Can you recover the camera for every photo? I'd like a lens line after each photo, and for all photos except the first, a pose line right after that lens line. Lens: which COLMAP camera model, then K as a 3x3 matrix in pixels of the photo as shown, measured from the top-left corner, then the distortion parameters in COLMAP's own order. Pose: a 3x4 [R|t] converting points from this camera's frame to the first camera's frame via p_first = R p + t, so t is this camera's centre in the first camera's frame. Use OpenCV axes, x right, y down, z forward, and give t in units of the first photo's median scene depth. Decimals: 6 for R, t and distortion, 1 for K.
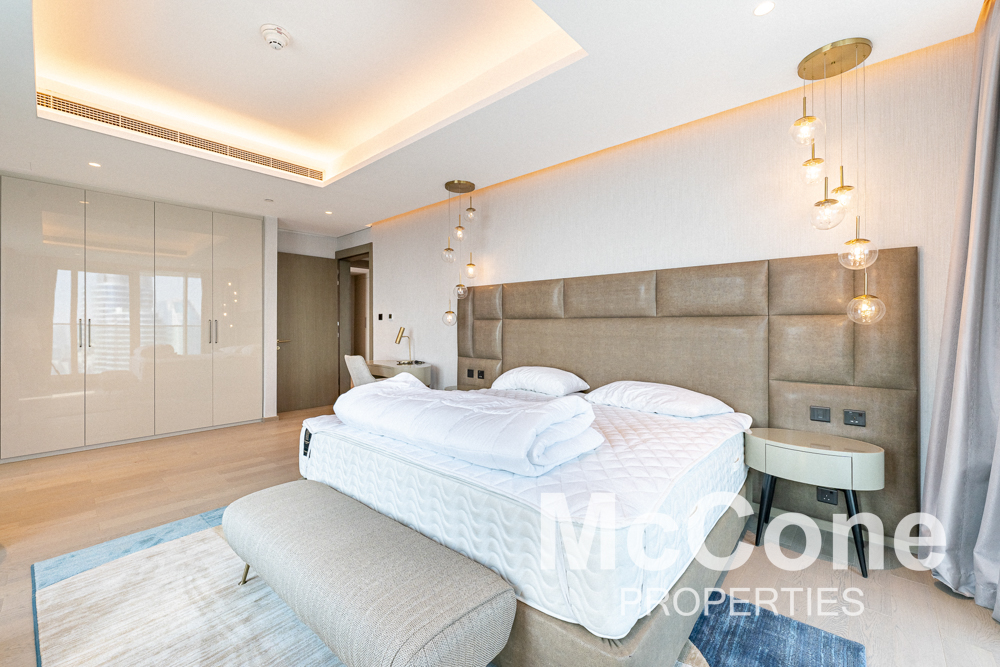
lens RADIAL K [[400.4, 0, 494.8], [0, 400.4, 324.6], [0, 0, 1]] dist [-0.001210, 0.000609]
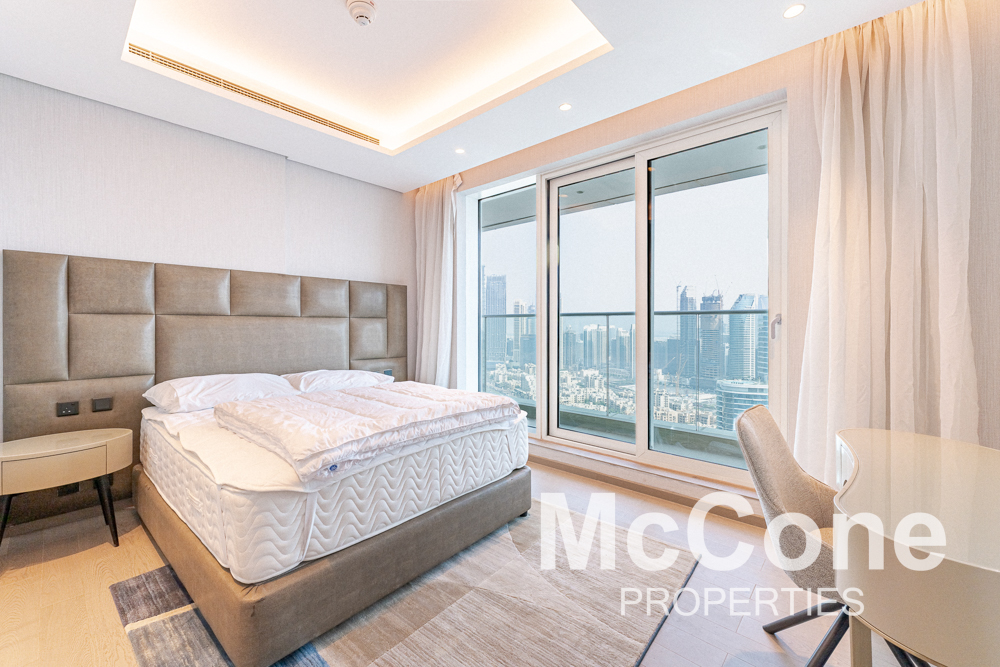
lens RADIAL K [[400.4, 0, 503.9], [0, 400.4, 327.3], [0, 0, 1]] dist [-0.001210, 0.000609]
pose [[0.010141, -0.007184, 0.999923, -0.631536], [0.001702, 0.999973, 0.007167, 0.004594], [-0.999947, 0.001629, 0.010153, 0.410675]]
